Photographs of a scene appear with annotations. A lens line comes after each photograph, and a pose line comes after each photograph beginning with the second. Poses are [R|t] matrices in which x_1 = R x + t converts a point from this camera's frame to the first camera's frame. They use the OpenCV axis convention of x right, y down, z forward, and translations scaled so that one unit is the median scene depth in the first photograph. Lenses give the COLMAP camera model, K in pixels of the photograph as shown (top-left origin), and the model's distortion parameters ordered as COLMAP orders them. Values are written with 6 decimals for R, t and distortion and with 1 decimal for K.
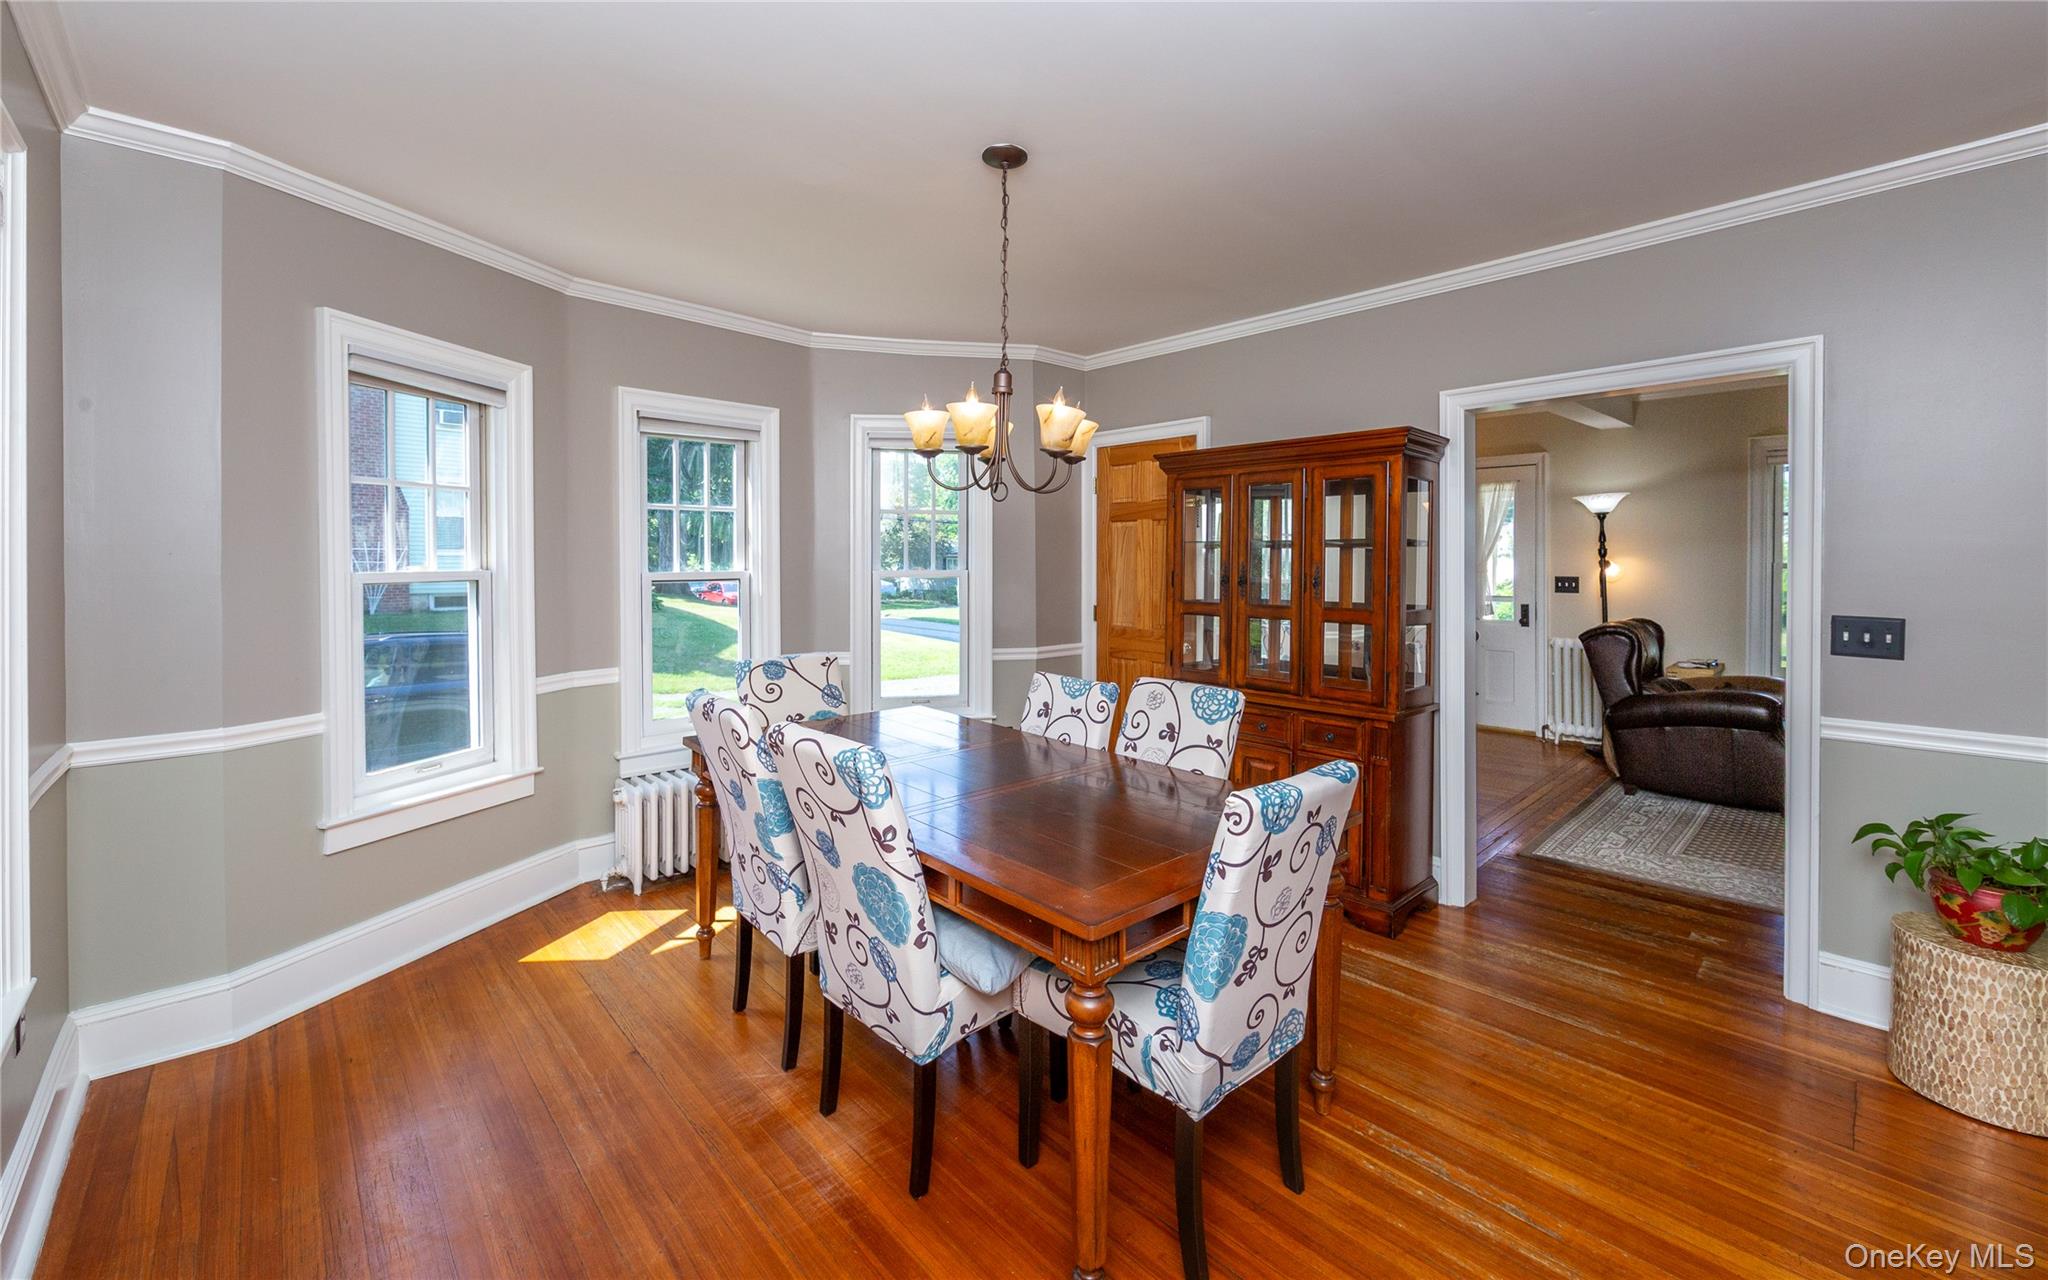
lens RADIAL K [[823.9, 0, 991.8], [0, 823.9, 566.5], [0, 0, 1]] dist [-0.002680, 0.000159]
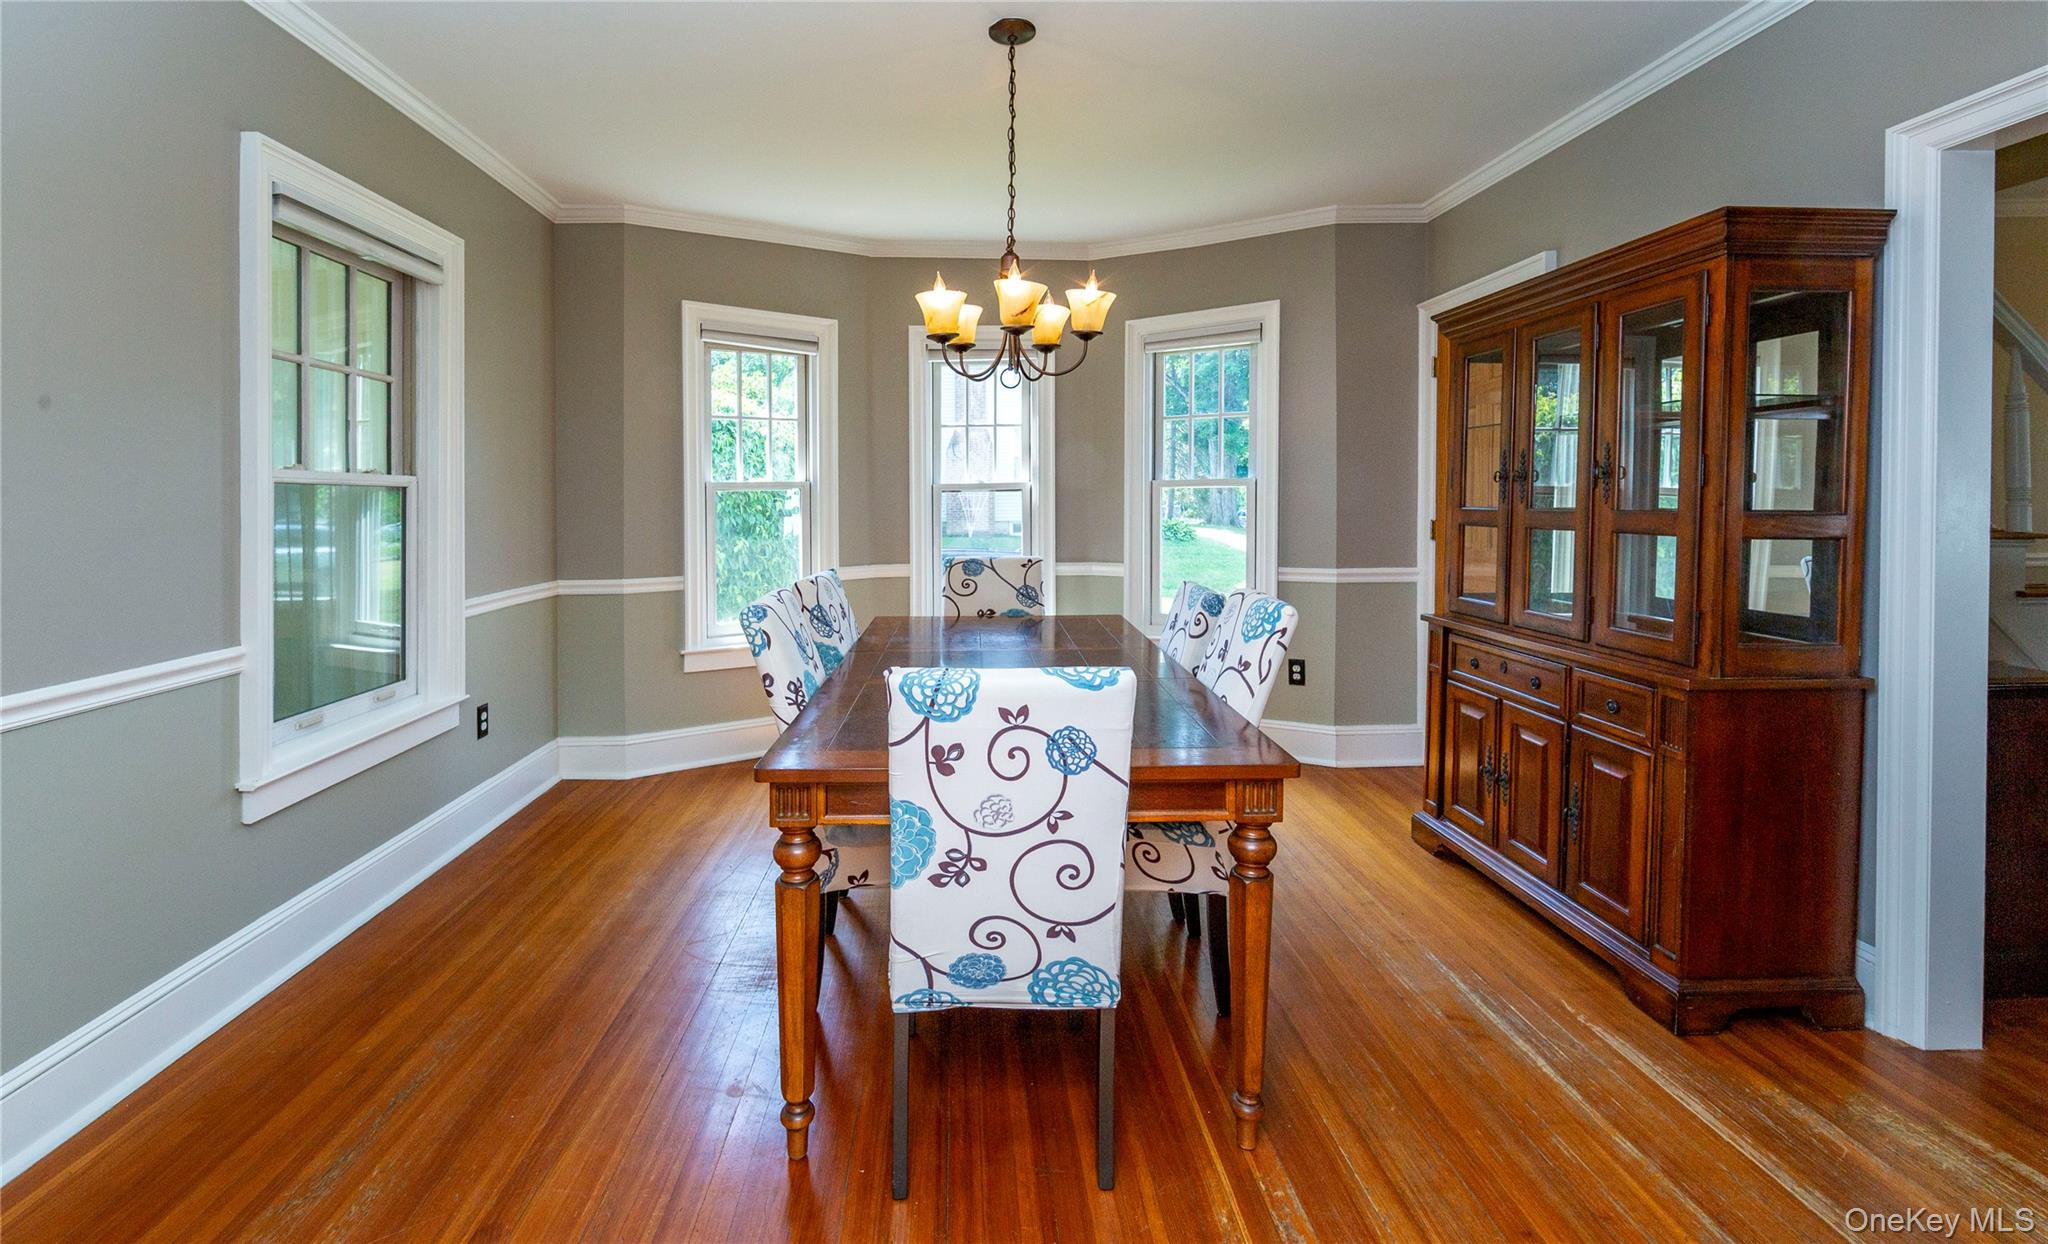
lens RADIAL K [[834.7, 0, 949.0], [0, 834.7, 508.3], [0, 0, 1]] dist [-0.003299, 0.000523]
pose [[0.759574, 0.001609, -0.650419, 0.581218], [0.004655, 0.999958, 0.007910, 0.053720], [0.650405, -0.009036, 0.759534, 0.198977]]
